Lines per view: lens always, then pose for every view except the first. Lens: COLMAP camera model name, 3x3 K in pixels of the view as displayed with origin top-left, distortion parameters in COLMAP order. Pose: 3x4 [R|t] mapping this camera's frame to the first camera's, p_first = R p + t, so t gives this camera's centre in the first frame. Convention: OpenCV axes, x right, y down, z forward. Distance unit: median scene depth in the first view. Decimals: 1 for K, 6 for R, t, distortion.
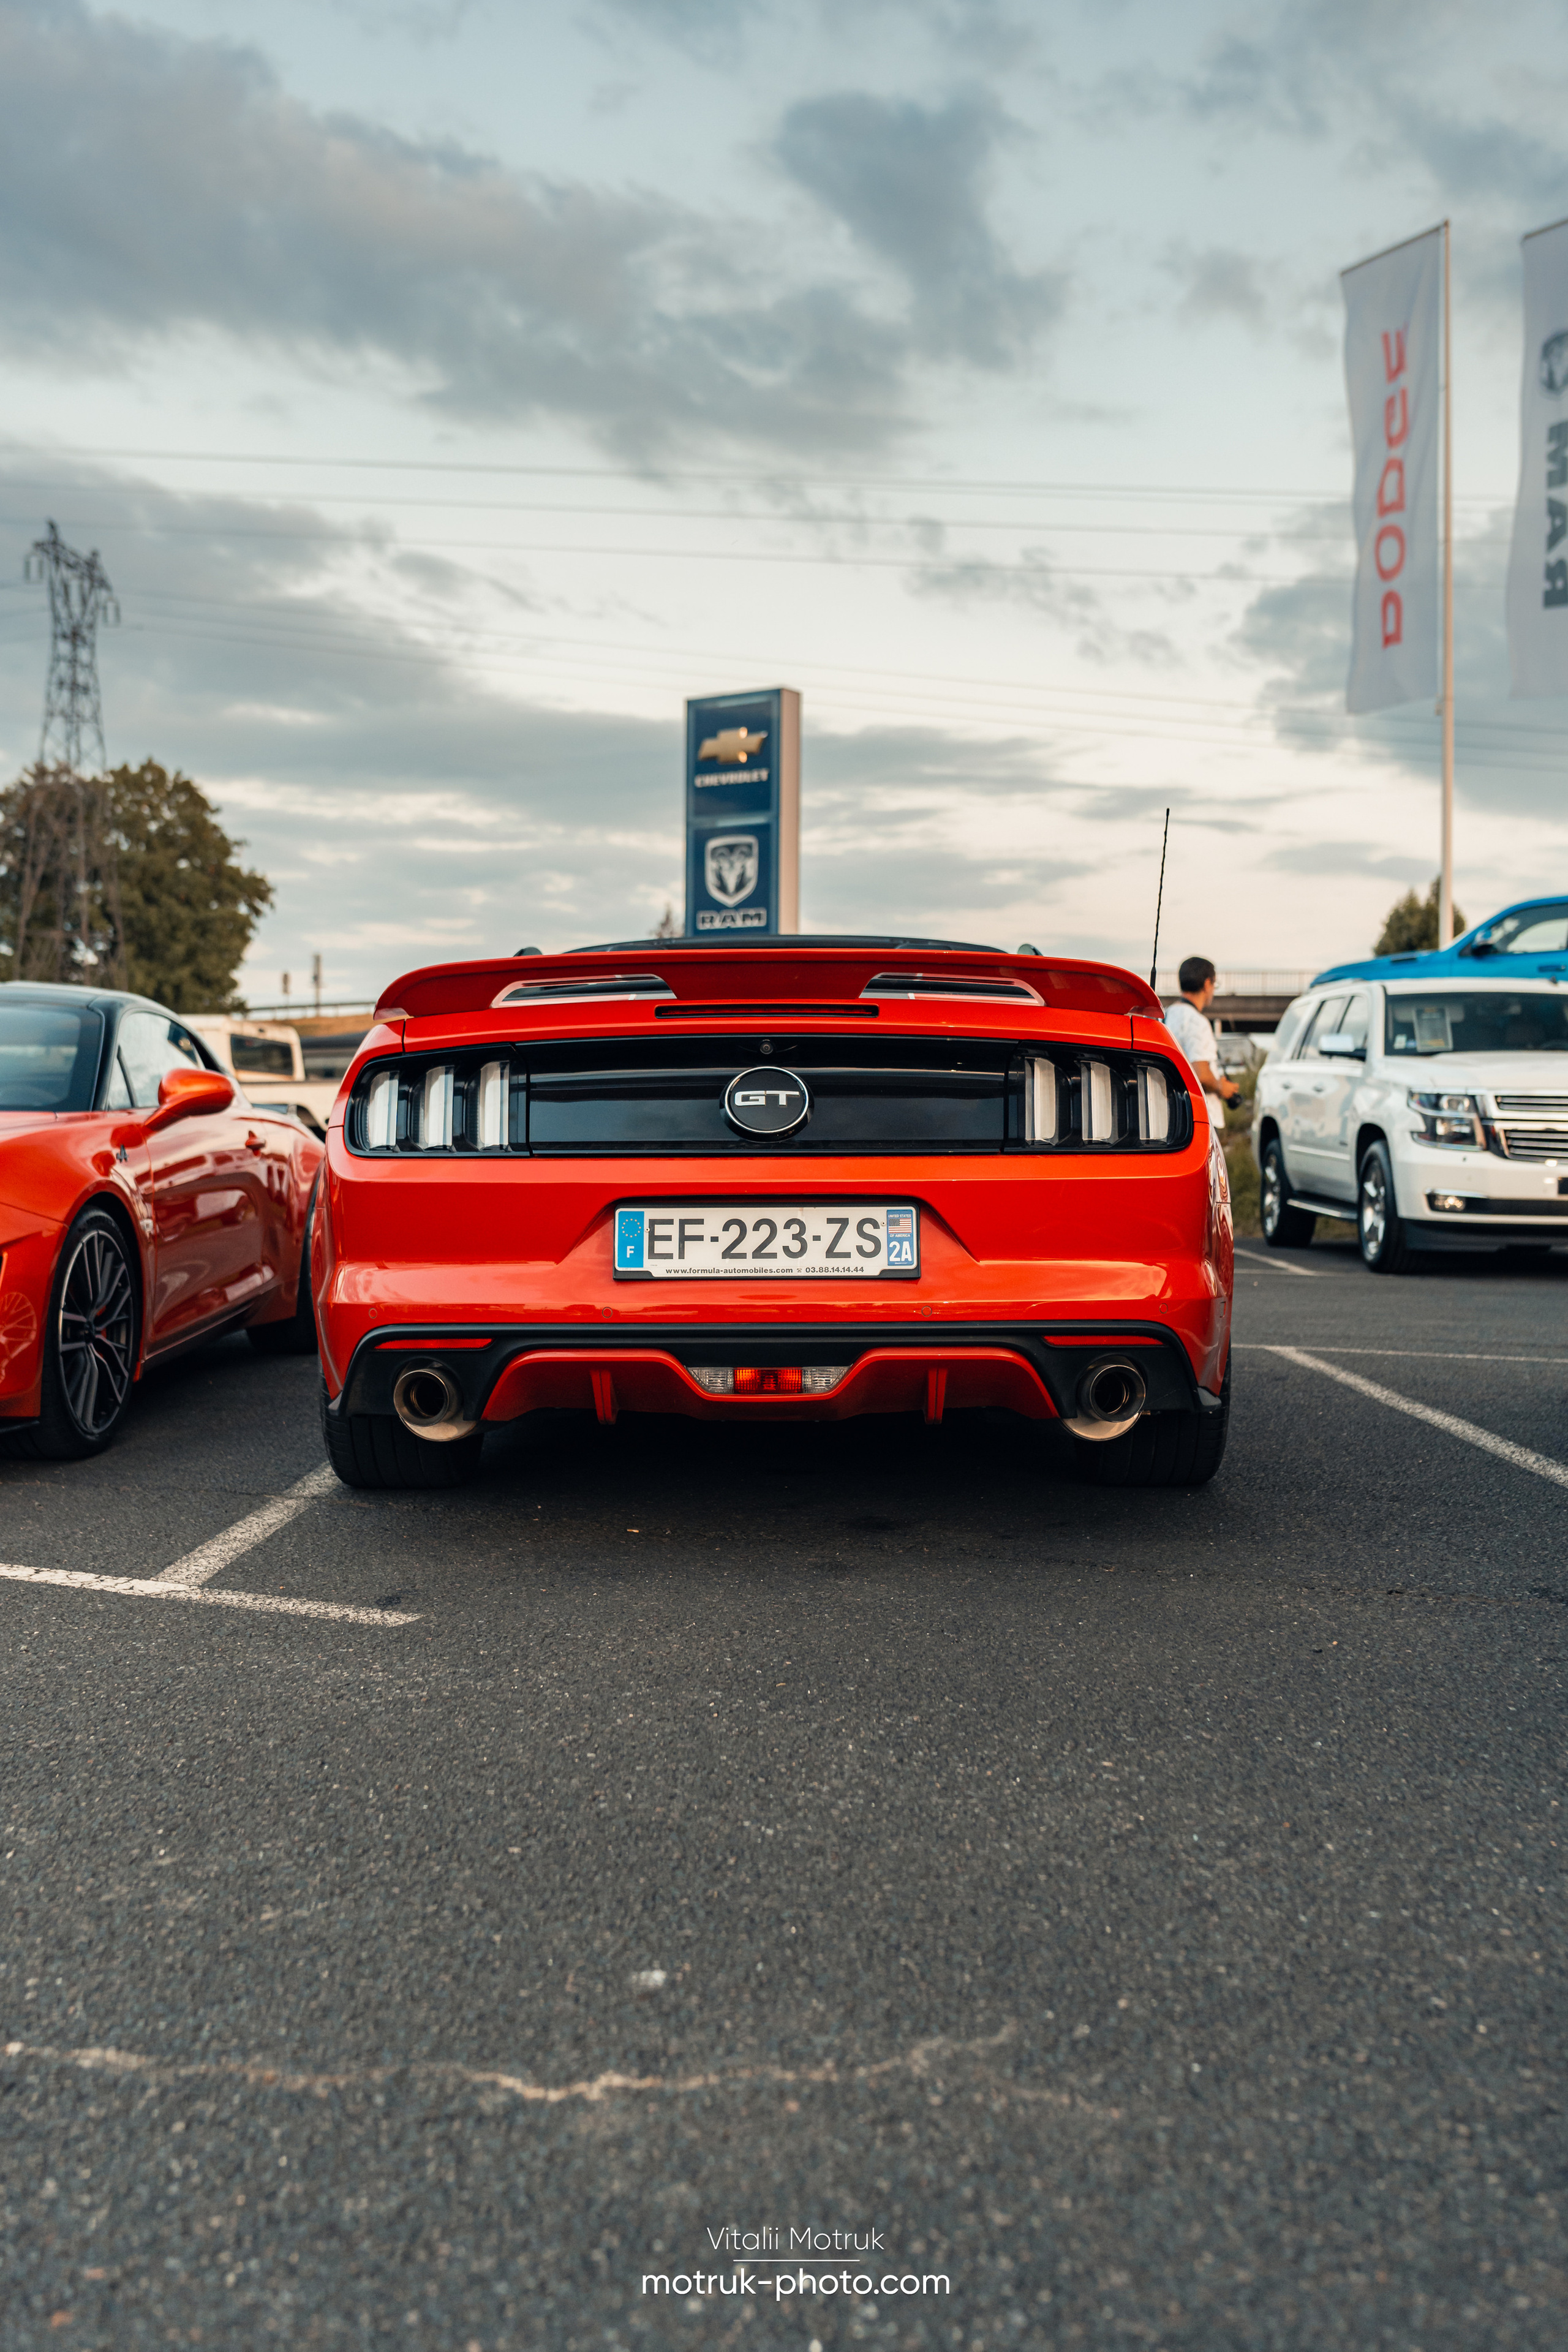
lens RADIAL K [[2210.4, 0, 808.7], [0, 2210.4, 1149.3], [0, 0, 1]] dist [0.000215, 0.011937]
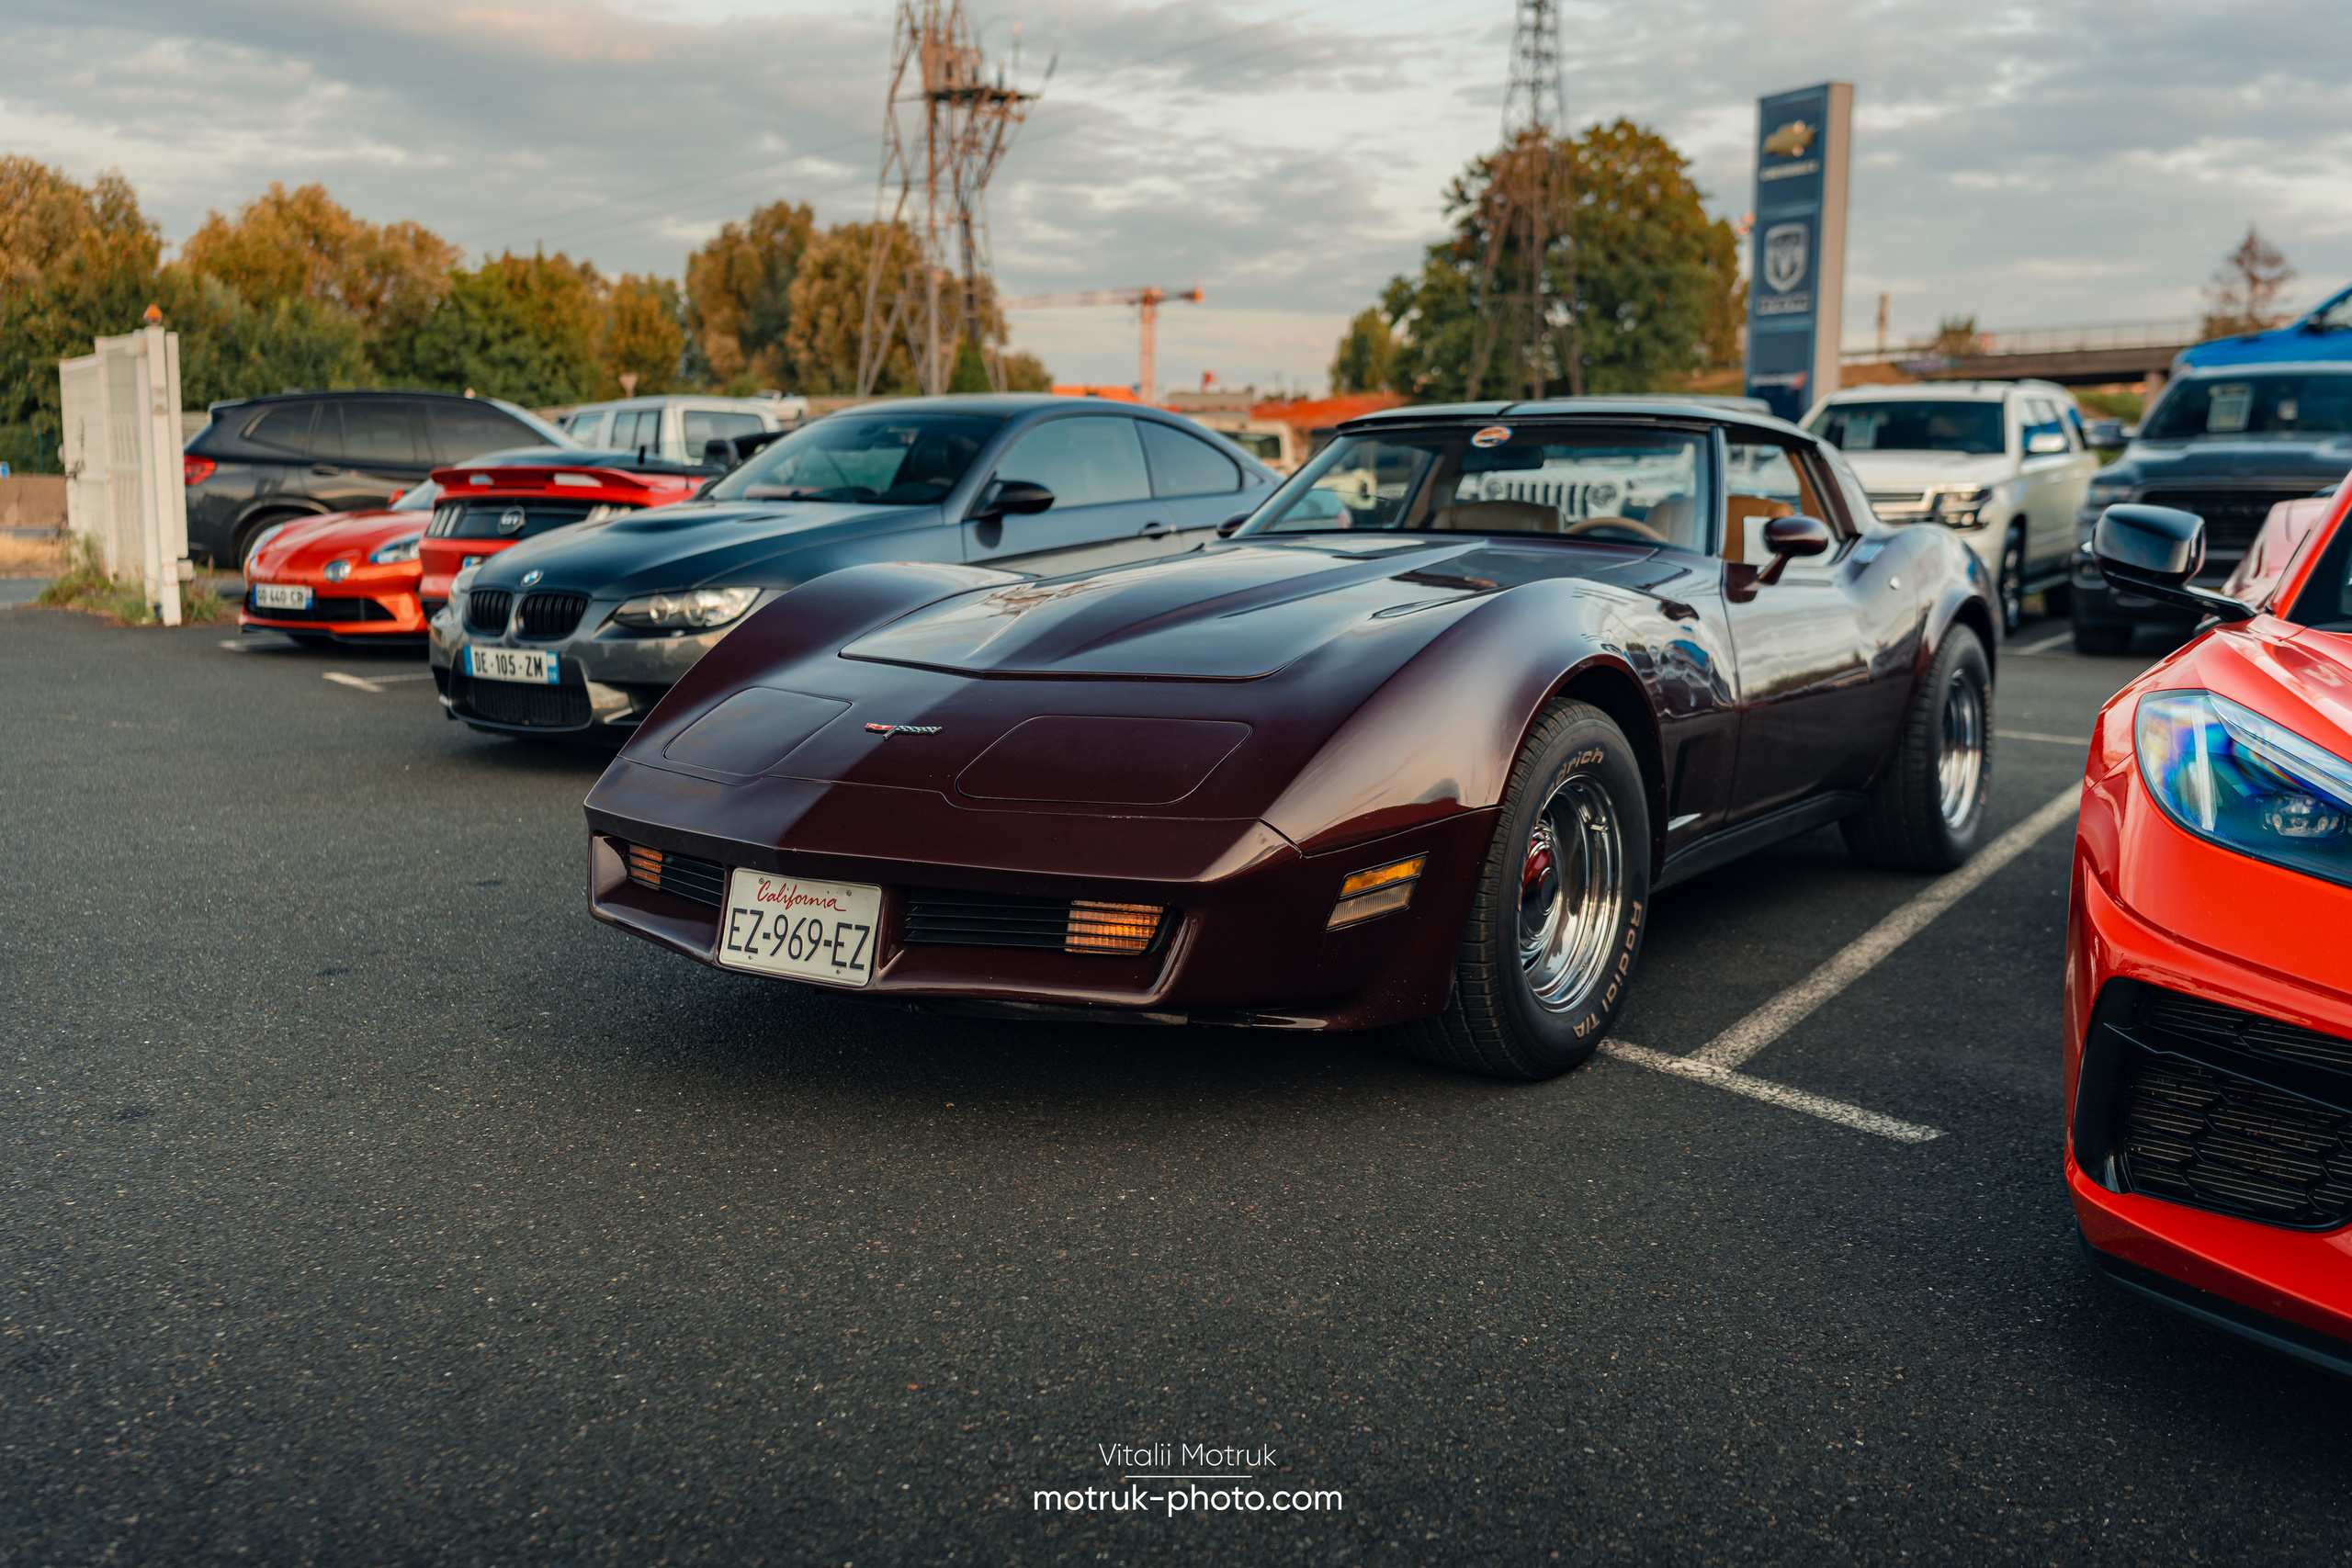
lens RADIAL K [[2302.9, 0, 1176.0], [0, 2302.9, 784.0], [0, 0, 1]] dist [0.024997, -0.000121]
pose [[0.857519, 0.070536, -0.509594, 0.101277], [-0.007536, 0.992172, 0.124651, -0.002796], [0.514397, -0.103050, 0.851338, -0.050106]]
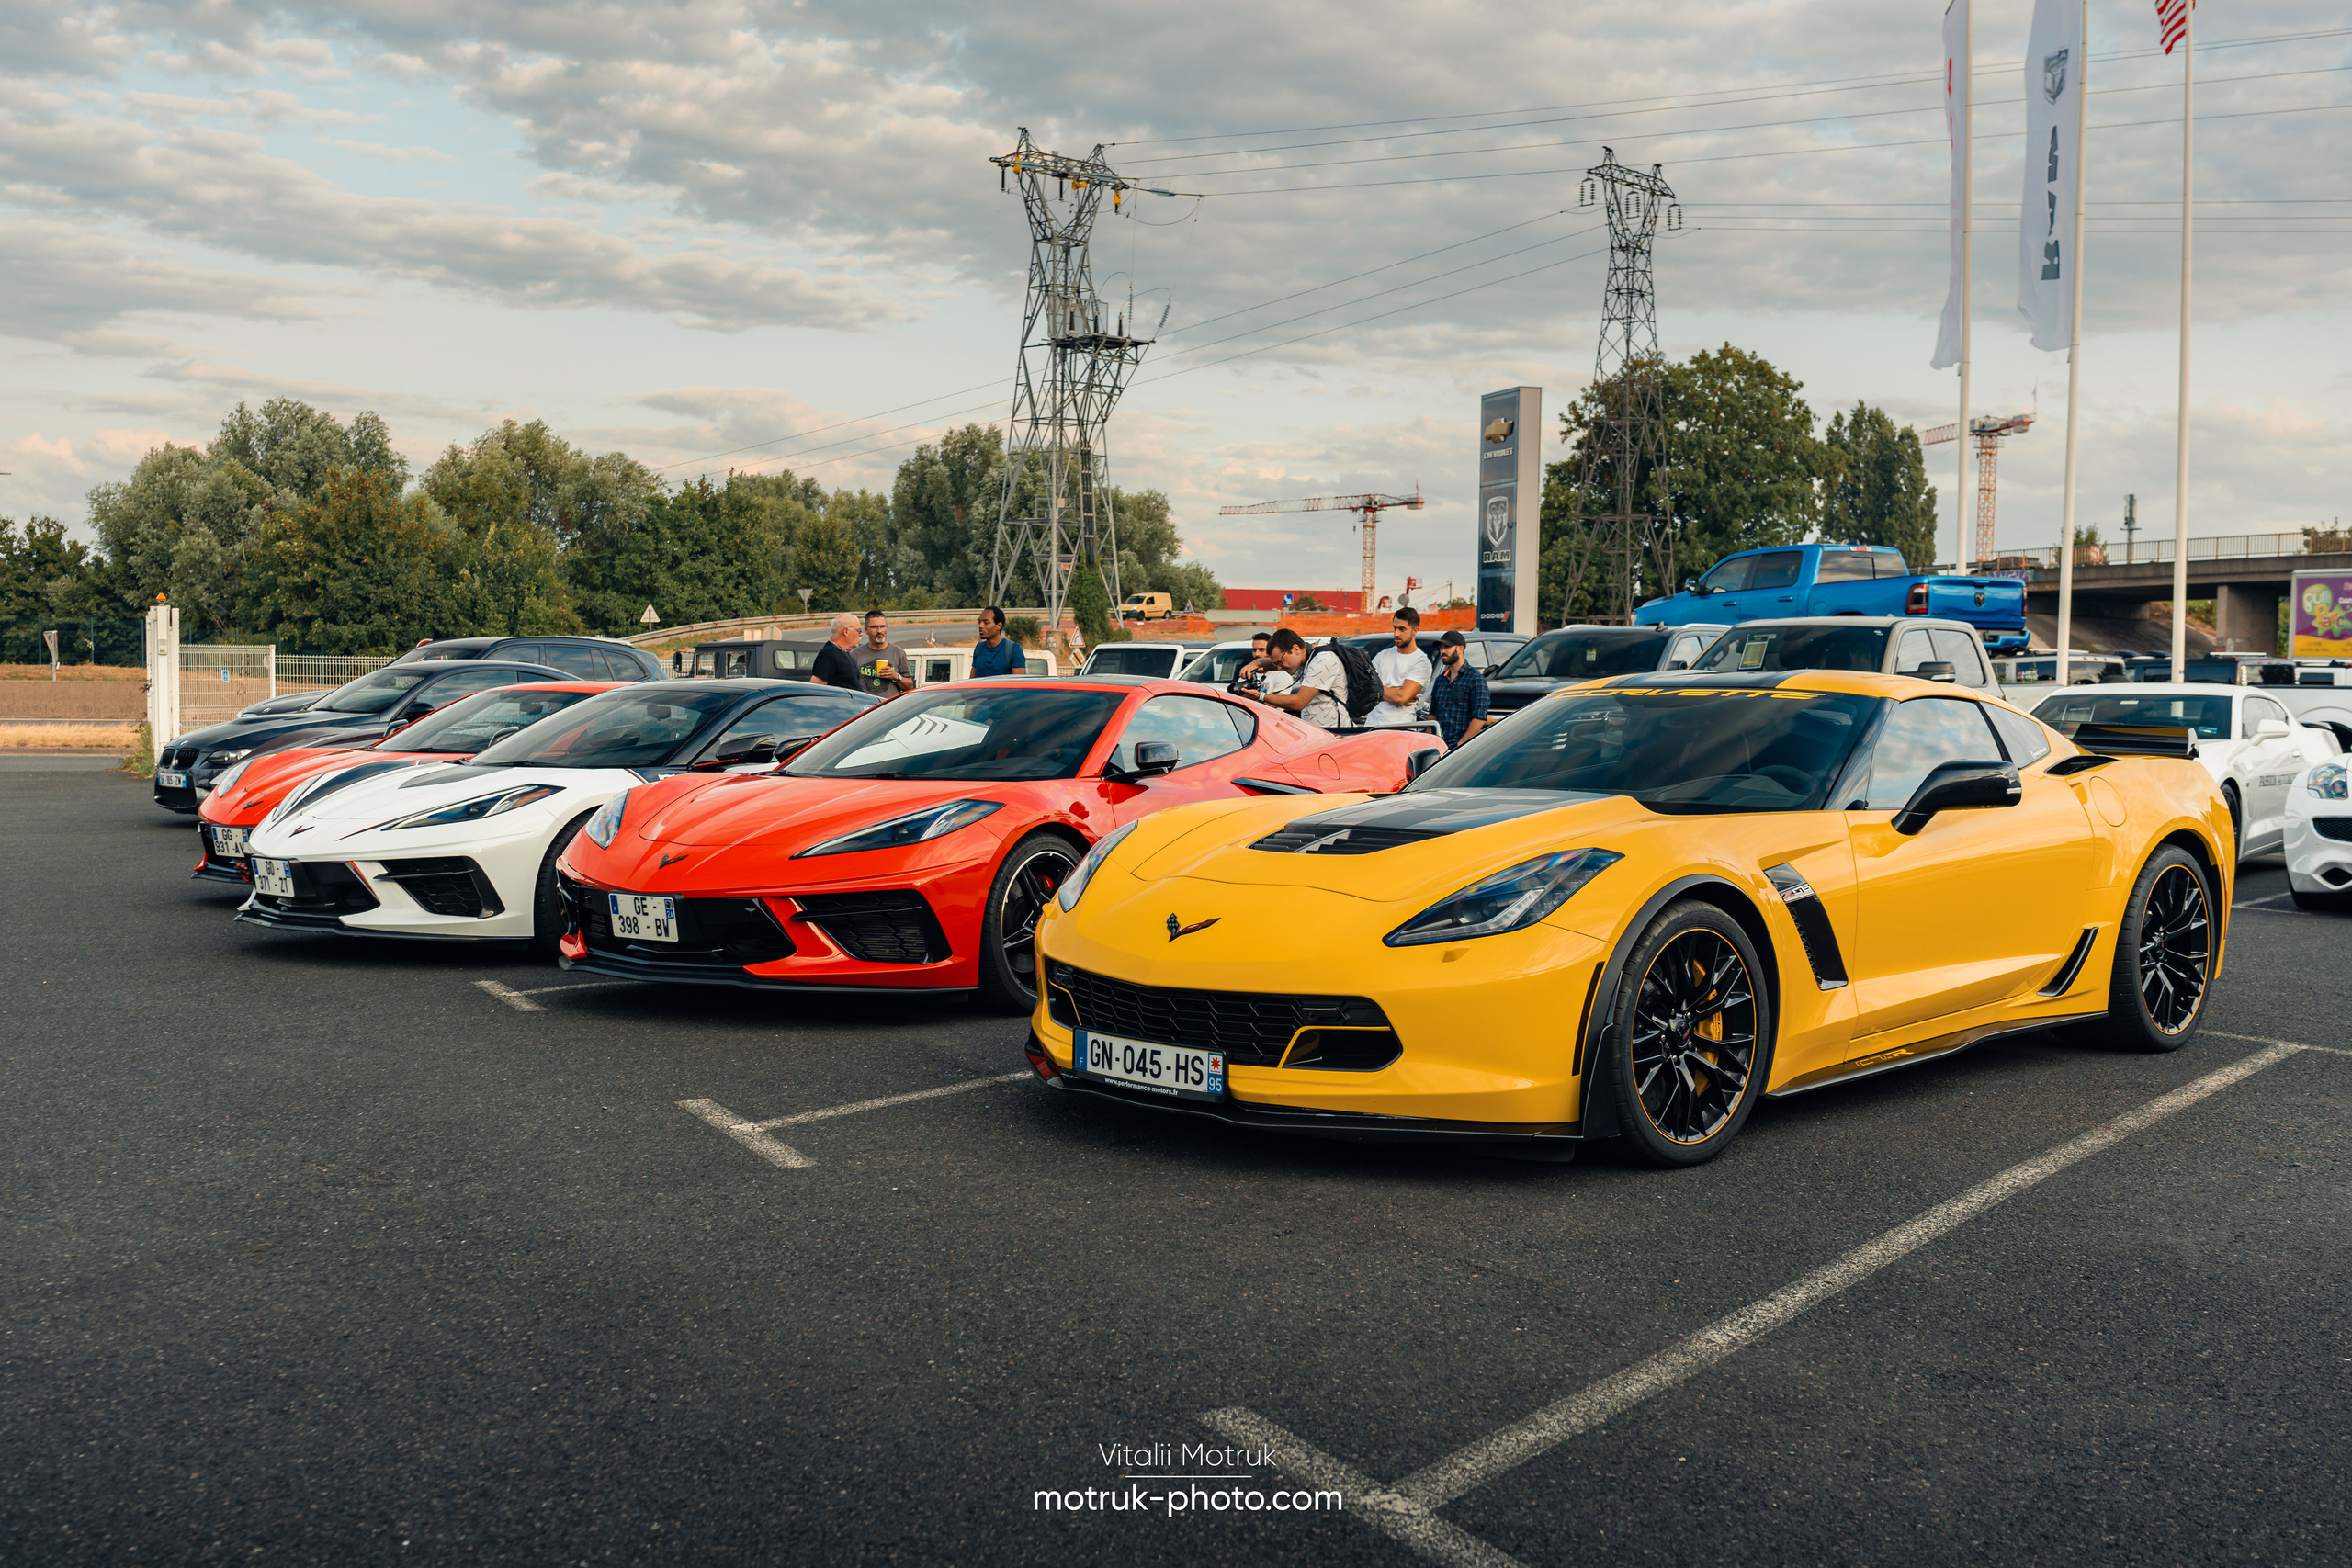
lens RADIAL K [[2382.0, 0, 1143.5], [0, 2382.0, 807.6], [0, 0, 1]] dist [0.084517, -0.133690]
pose [[0.779731, 0.040757, -0.624786, 0.243022], [-0.013312, 0.998733, 0.048537, -0.005405], [0.625973, -0.029528, 0.779286, -0.102837]]
